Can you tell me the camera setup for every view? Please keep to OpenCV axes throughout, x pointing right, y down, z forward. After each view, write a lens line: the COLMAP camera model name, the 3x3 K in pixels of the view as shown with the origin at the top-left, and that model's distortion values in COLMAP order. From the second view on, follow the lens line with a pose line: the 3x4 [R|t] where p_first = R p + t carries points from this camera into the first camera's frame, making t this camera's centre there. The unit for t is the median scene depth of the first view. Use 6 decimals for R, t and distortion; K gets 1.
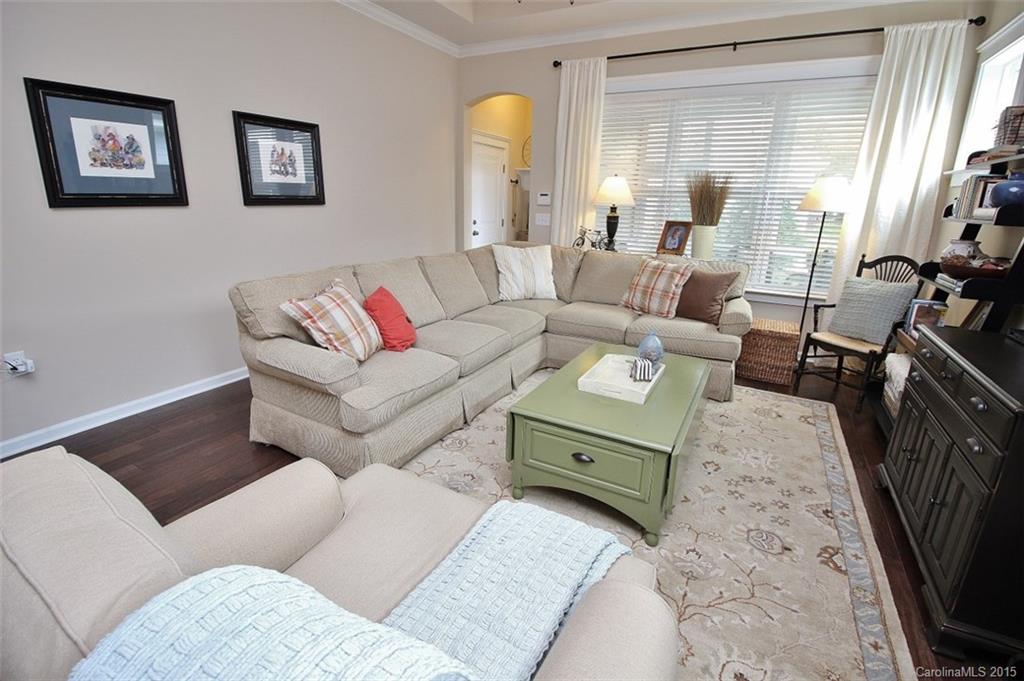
lens RADIAL K [[474.0, 0, 513.5], [0, 474.0, 331.9], [0, 0, 1]] dist [-0.007657, -0.005846]
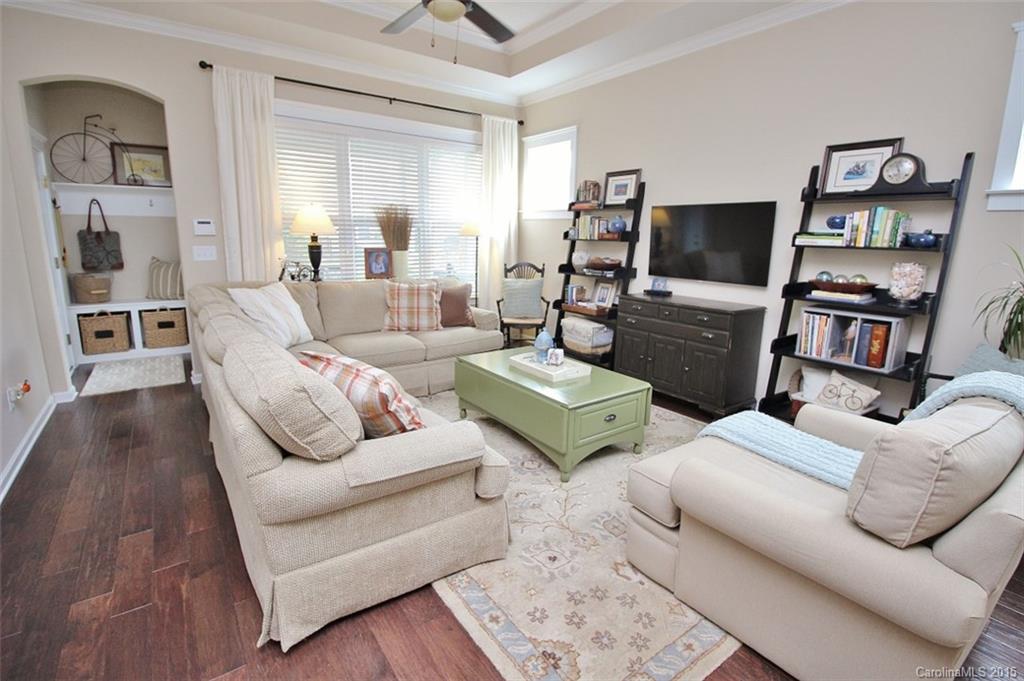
lens RADIAL K [[474.0, 0, 508.8], [0, 474.0, 333.5], [0, 0, 1]] dist [-0.007657, -0.005846]
pose [[0.441836, -0.200473, 0.874409, -0.515439], [0.236990, 0.966168, 0.101760, -0.082856], [-0.865226, 0.162265, 0.474398, 0.253359]]
